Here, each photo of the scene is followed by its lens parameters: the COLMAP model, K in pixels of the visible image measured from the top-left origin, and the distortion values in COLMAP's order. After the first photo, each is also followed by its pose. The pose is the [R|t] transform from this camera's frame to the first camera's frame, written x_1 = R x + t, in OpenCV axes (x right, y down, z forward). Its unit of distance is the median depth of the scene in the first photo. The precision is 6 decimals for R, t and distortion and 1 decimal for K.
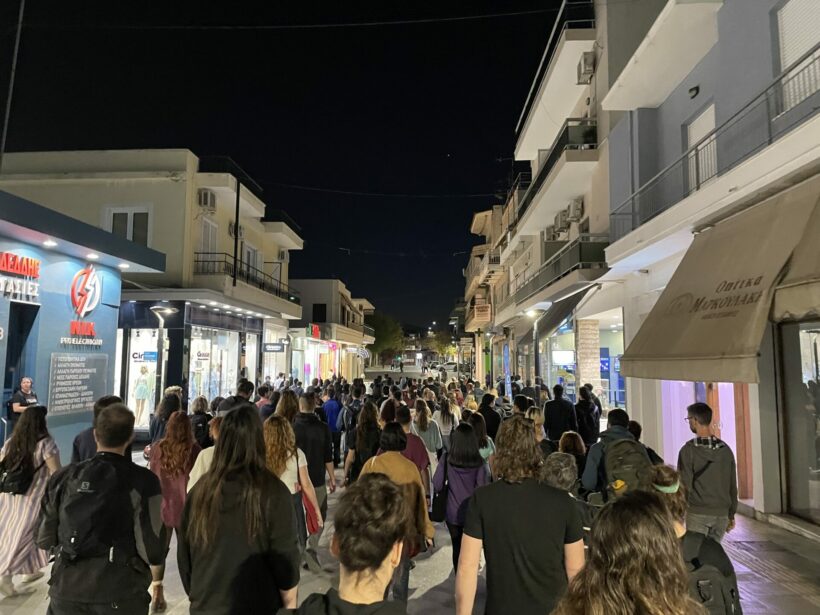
lens RADIAL K [[618.8, 0, 408.6], [0, 618.8, 303.5], [0, 0, 1]] dist [0.000939, -0.002305]
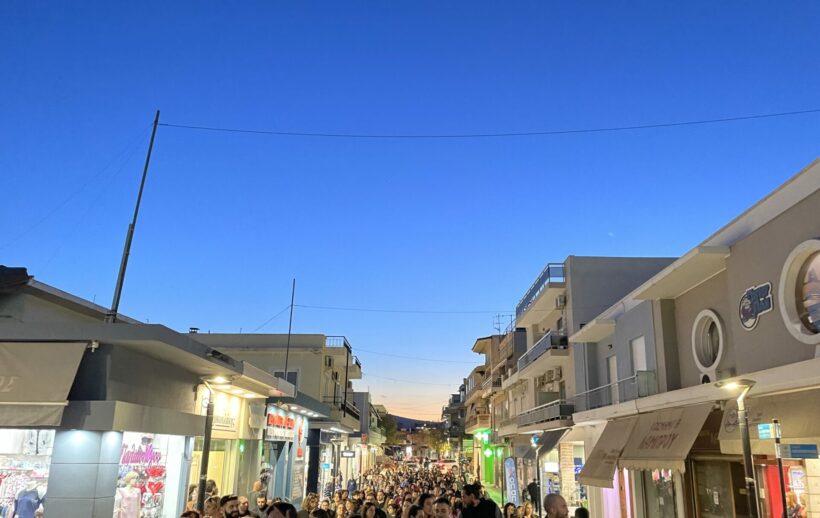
lens RADIAL K [[675.6, 0, 412.9], [0, 675.6, 260.1], [0, 0, 1]] dist [0.010691, 0.001586]
pose [[0.998216, 0.022512, 0.055295, -0.223575], [-0.012291, 0.983834, -0.178661, -0.123308], [-0.058423, 0.177662, 0.982356, -0.816462]]
